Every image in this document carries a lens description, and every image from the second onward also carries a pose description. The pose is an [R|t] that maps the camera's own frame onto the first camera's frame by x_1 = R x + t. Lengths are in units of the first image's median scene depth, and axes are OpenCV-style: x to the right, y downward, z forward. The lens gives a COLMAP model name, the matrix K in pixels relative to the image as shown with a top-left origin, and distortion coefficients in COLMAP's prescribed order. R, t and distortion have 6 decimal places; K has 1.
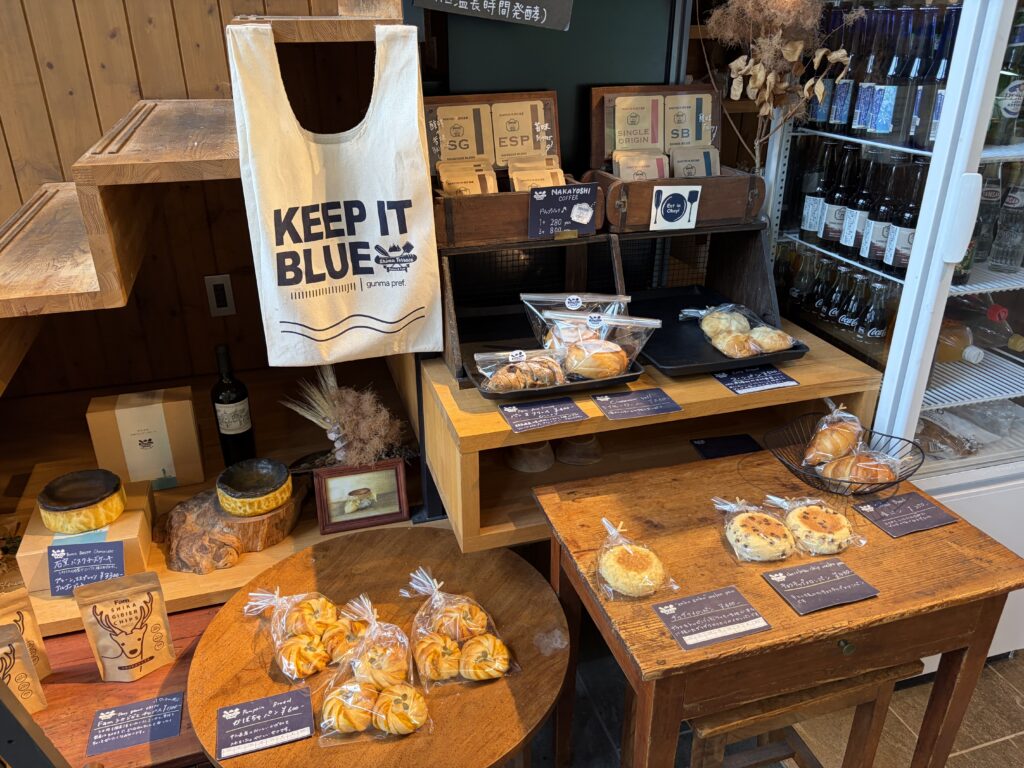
lens RADIAL K [[773.0, 0, 514.2], [0, 773.0, 391.8], [0, 0, 1]] dist [0.076357, -0.093788]
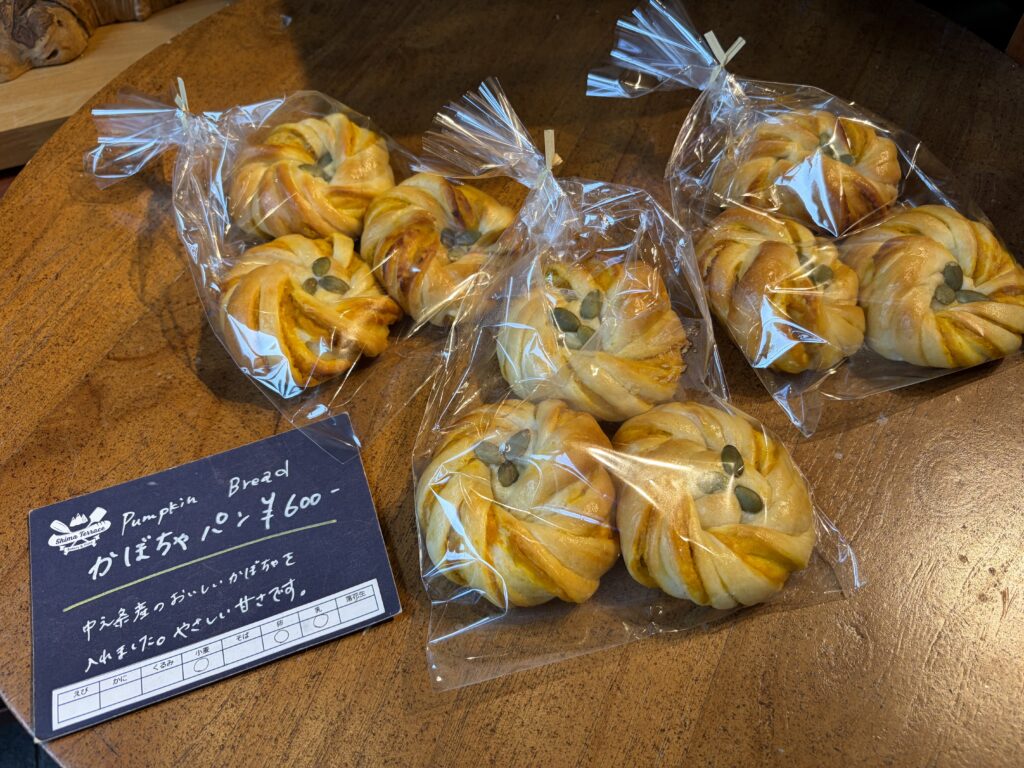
lens RADIAL K [[773.0, 0, 508.5], [0, 773.0, 385.6], [0, 0, 1]] dist [0.076357, -0.093788]
pose [[0.998683, -0.047259, -0.019961, -0.194245], [0.050896, 0.863873, 0.501132, 0.226748], [-0.006440, -0.501488, 0.865140, 0.748419]]
